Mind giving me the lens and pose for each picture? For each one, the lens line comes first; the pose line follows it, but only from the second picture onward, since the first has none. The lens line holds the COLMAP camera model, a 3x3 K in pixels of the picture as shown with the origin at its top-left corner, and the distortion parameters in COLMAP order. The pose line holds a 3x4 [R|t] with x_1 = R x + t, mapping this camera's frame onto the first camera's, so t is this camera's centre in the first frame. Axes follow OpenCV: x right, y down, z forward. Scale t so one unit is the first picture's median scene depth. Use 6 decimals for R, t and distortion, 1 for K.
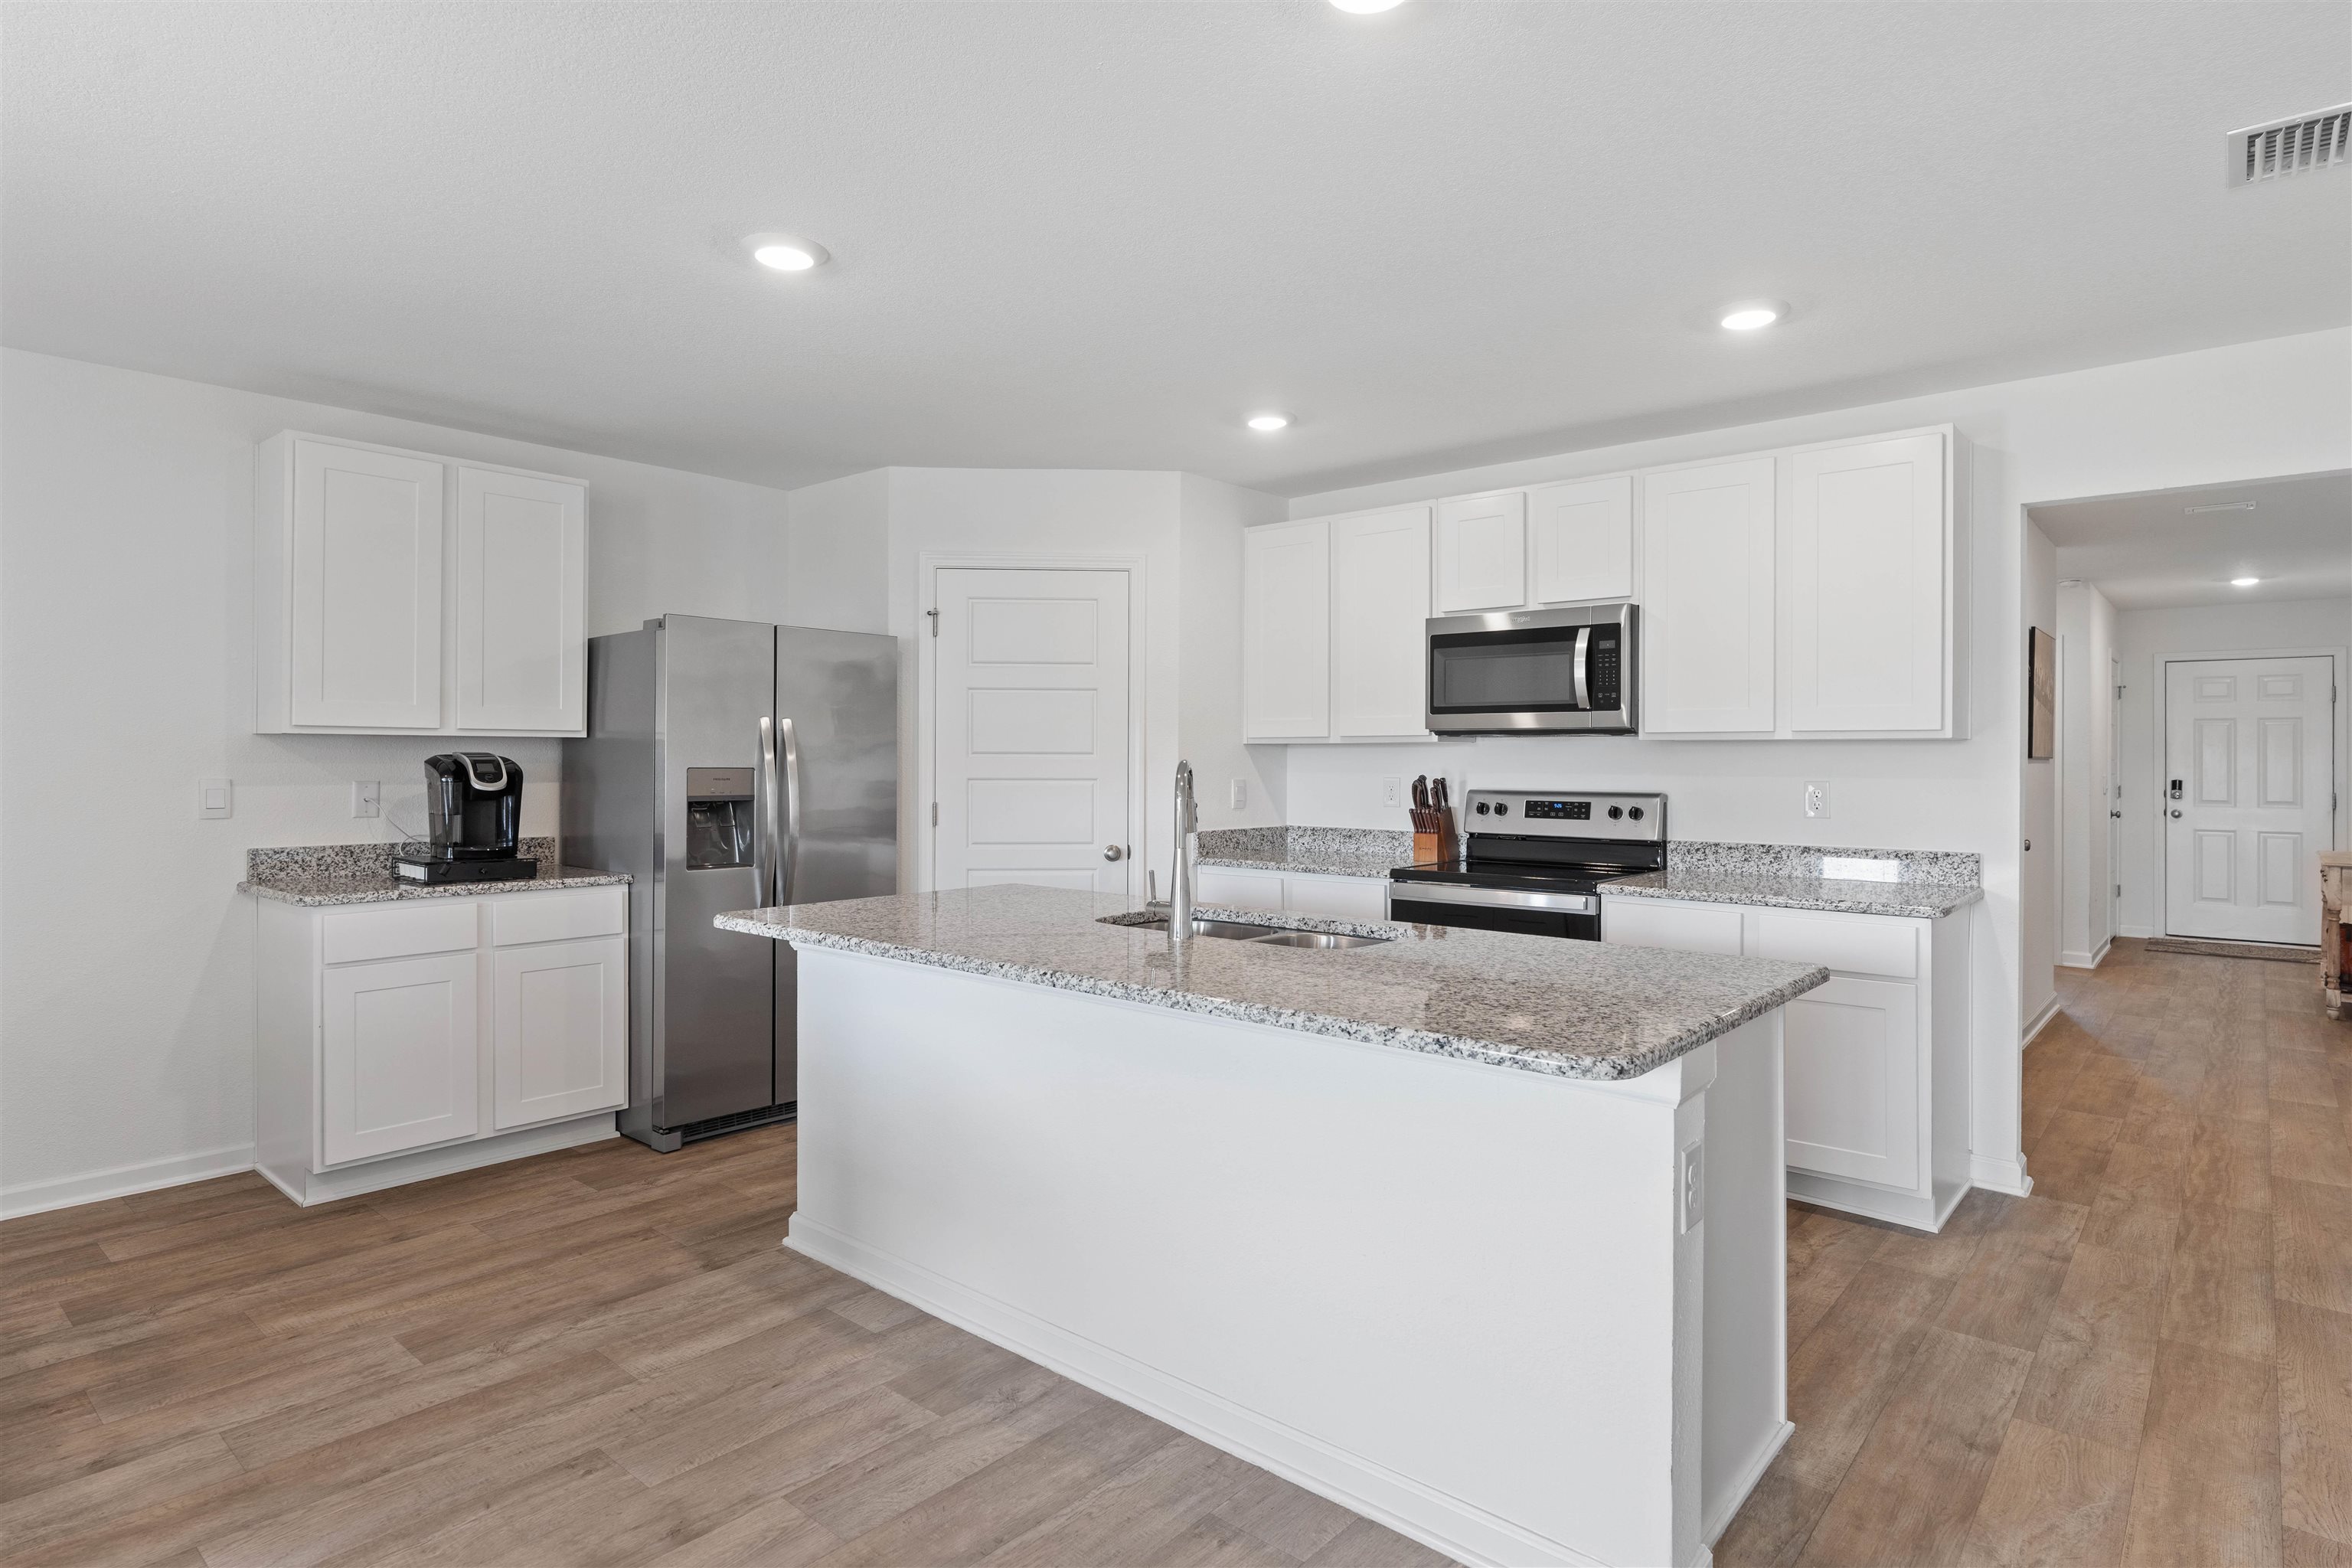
lens RADIAL K [[1236.7, 0, 1185.3], [0, 1236.7, 760.1], [0, 0, 1]] dist [-0.000742, 0.000566]
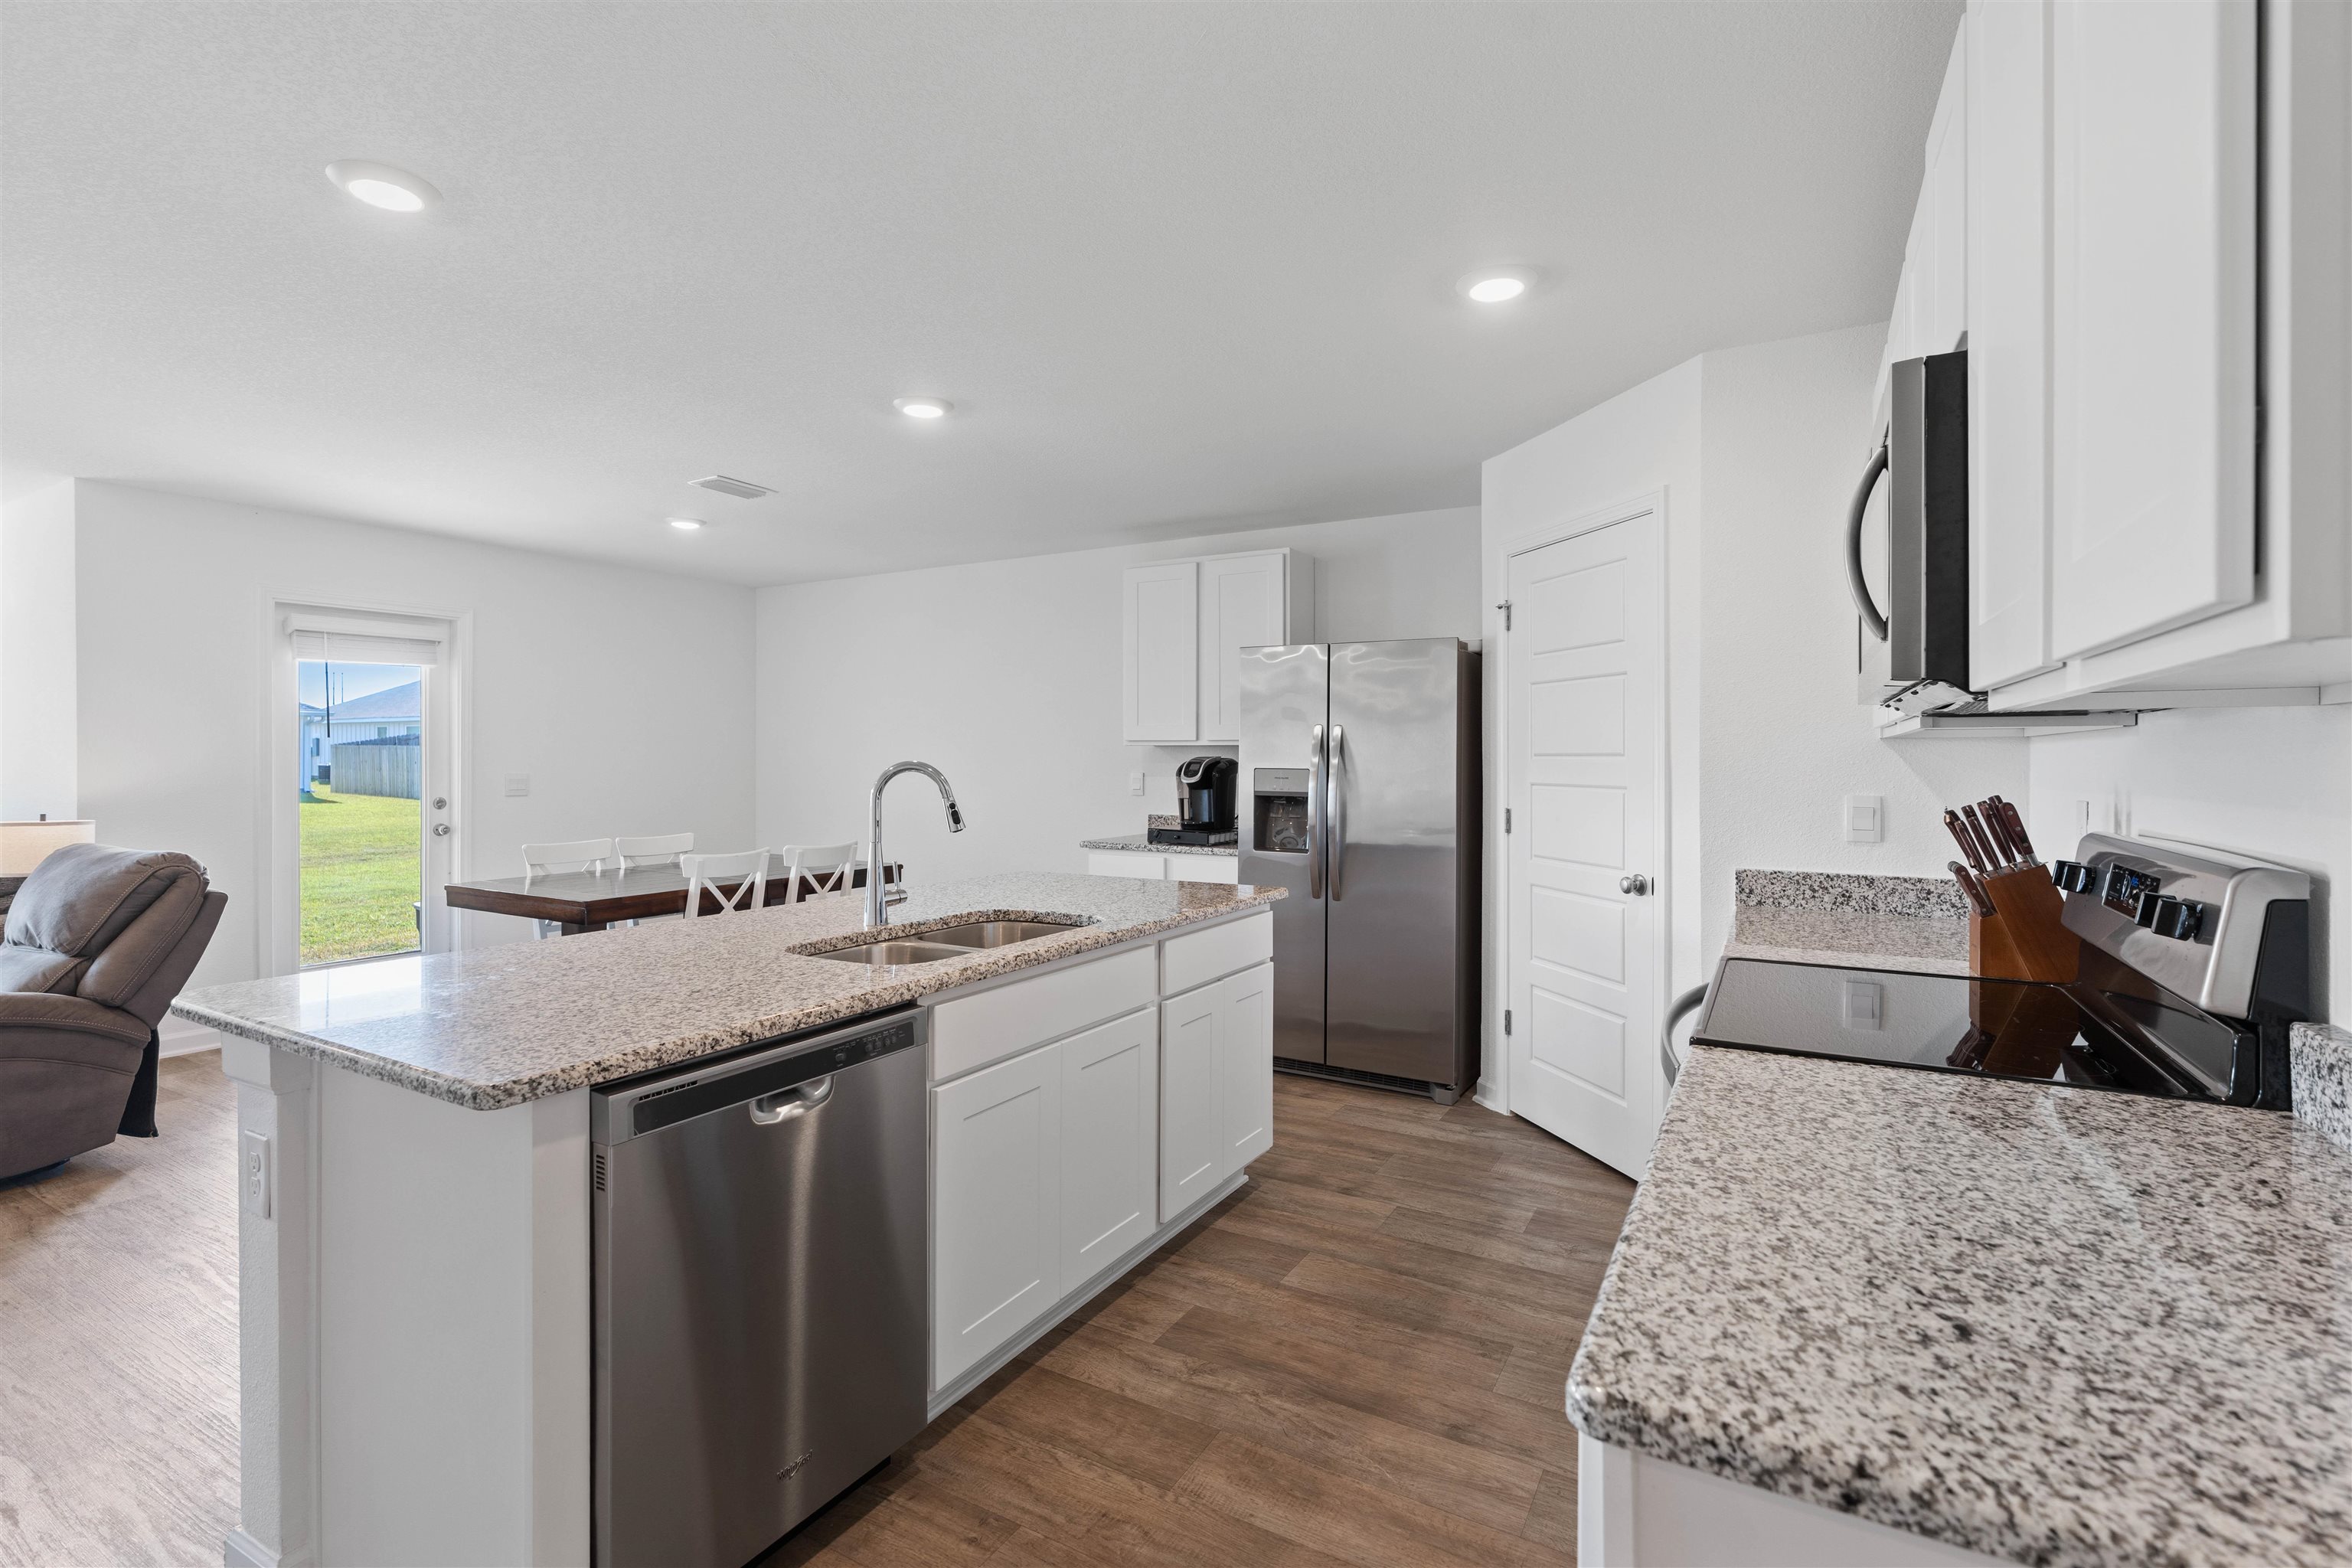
lens RADIAL K [[1054.9, 0, 1154.7], [0, 1054.9, 762.1], [0, 0, 1]] dist [-0.008499, 0.002482]
pose [[0.182814, 0.002273, -0.983145, 0.656530], [-0.002959, 0.999994, 0.001762, -0.001738], [0.983143, 0.002587, 0.182819, 0.727893]]
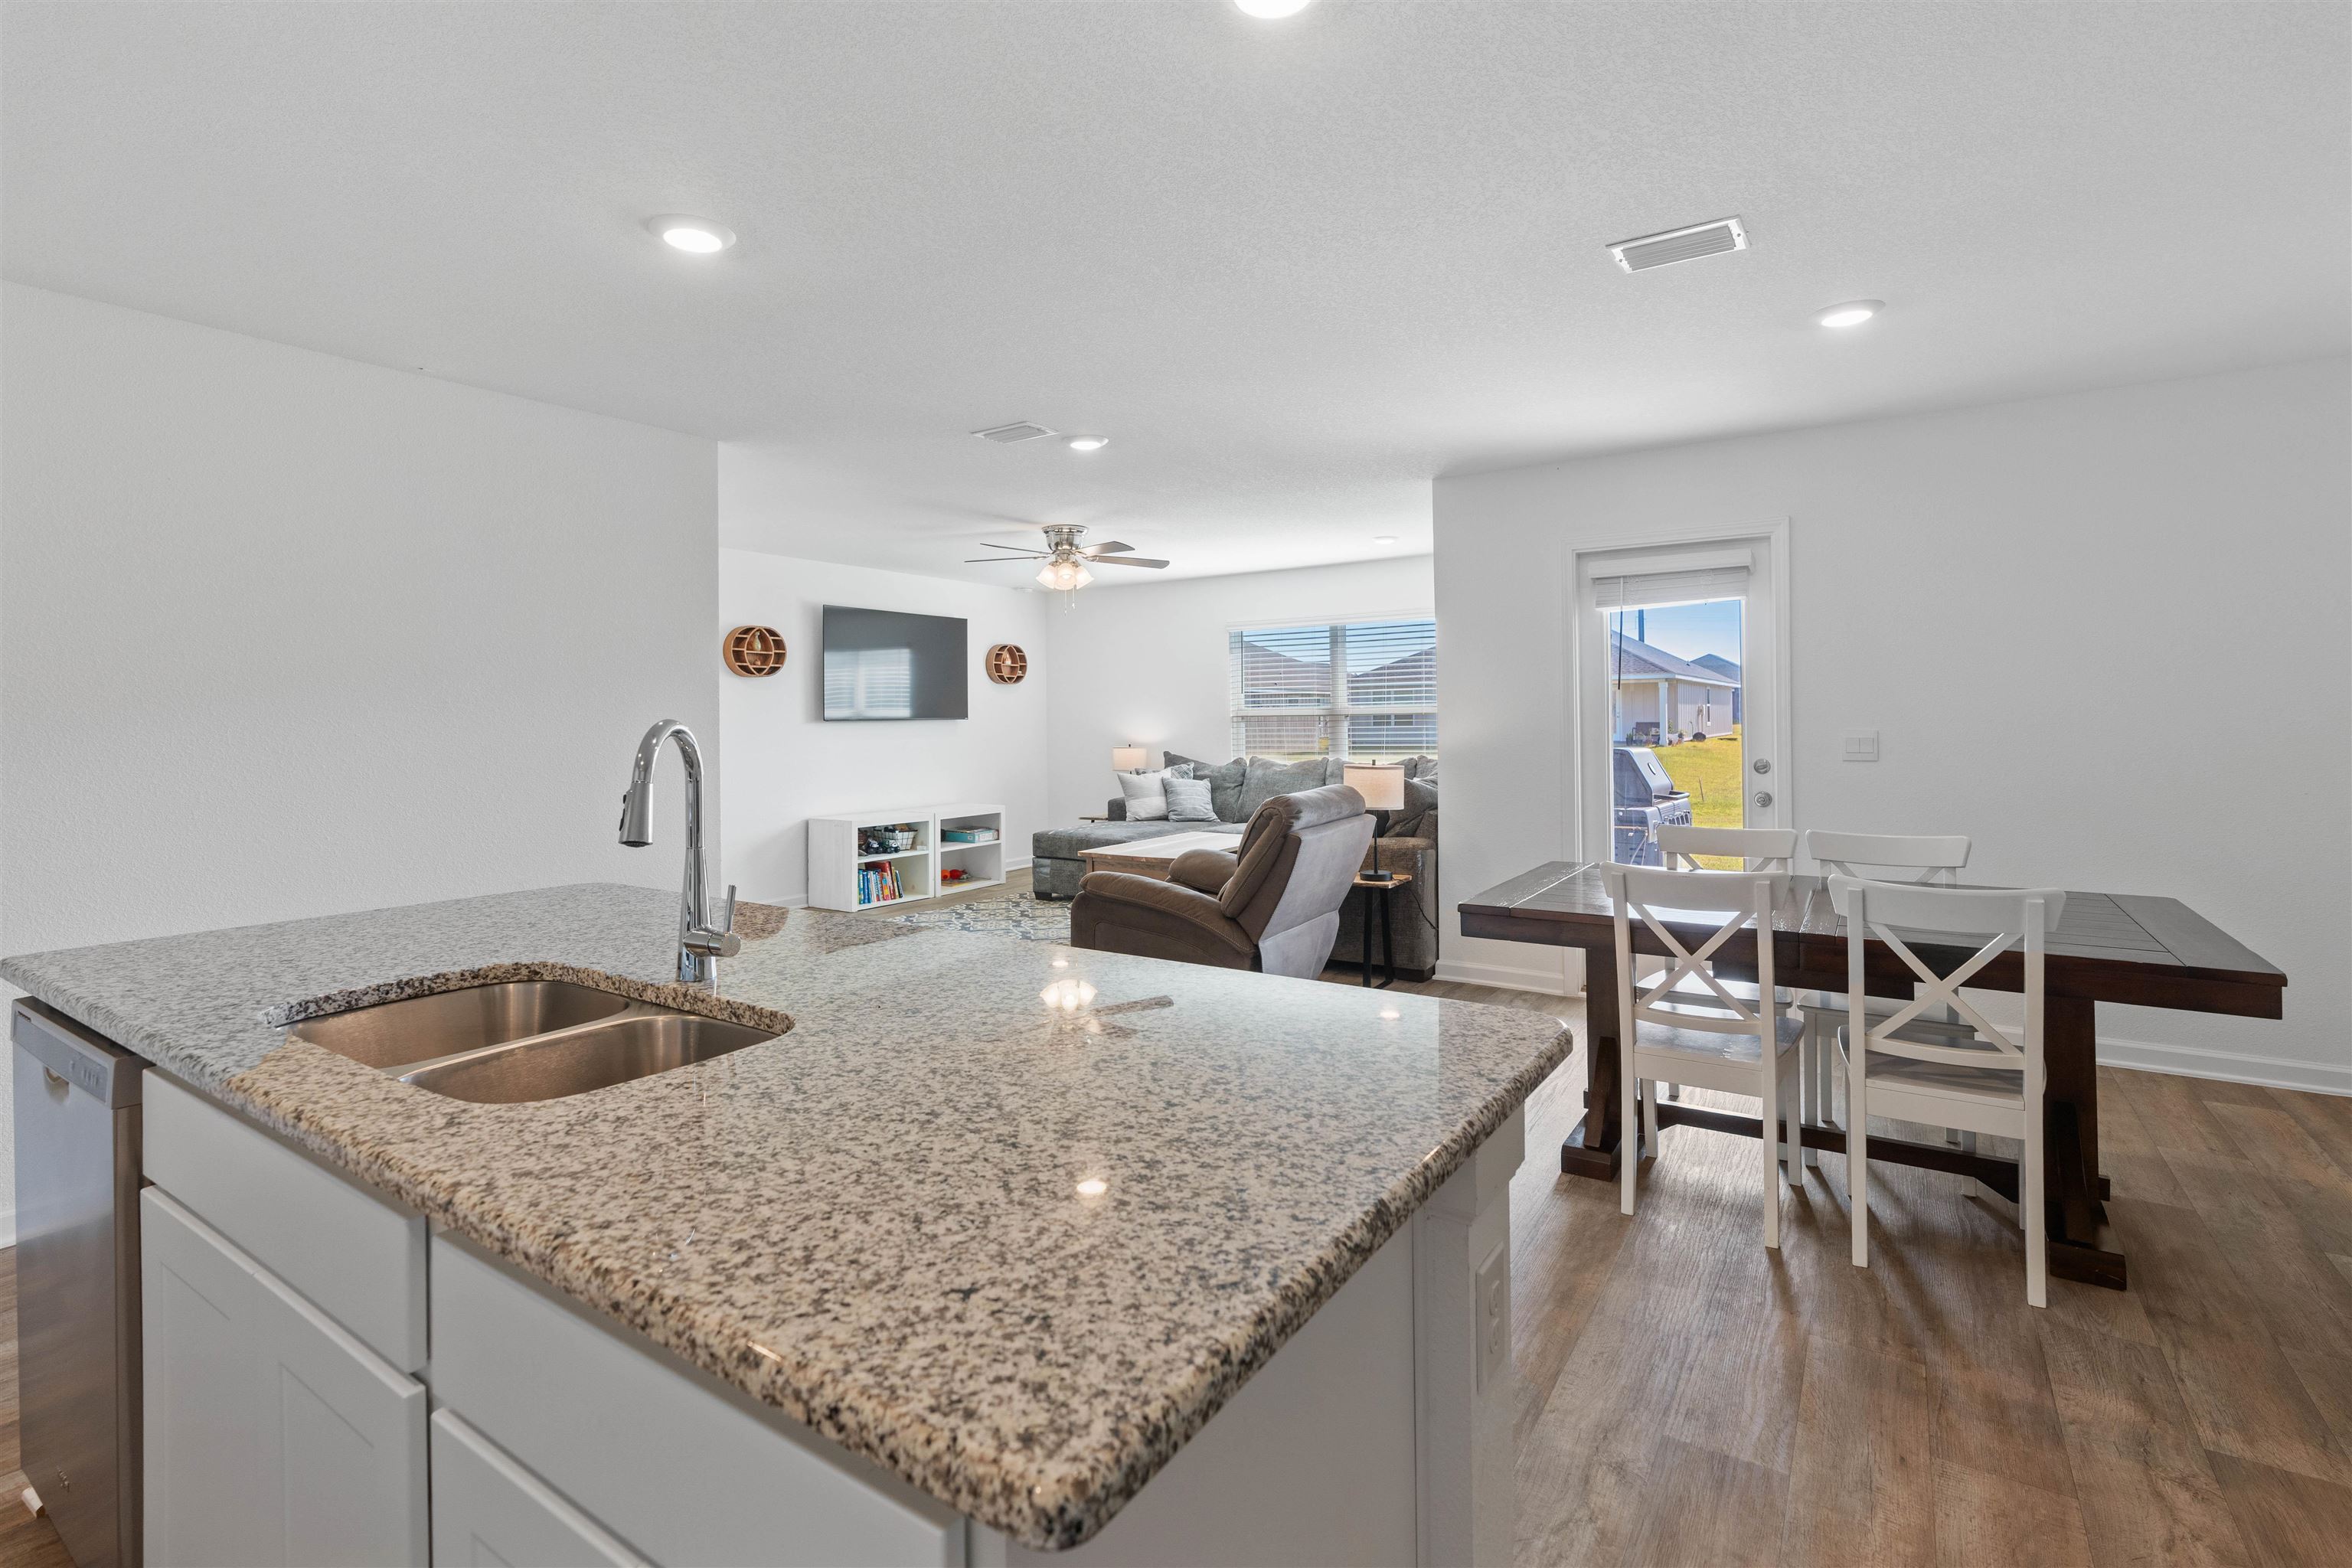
lens RADIAL K [[1038.0, 0, 1164.1], [0, 1038.0, 698.9], [0, 0, 1]] dist [-0.018060, 0.000004]
pose [[-0.992296, 0.004363, -0.123813, -0.123262], [0.005947, 0.999905, -0.012426, -0.005331], [0.123747, -0.013066, -0.992228, 1.071248]]
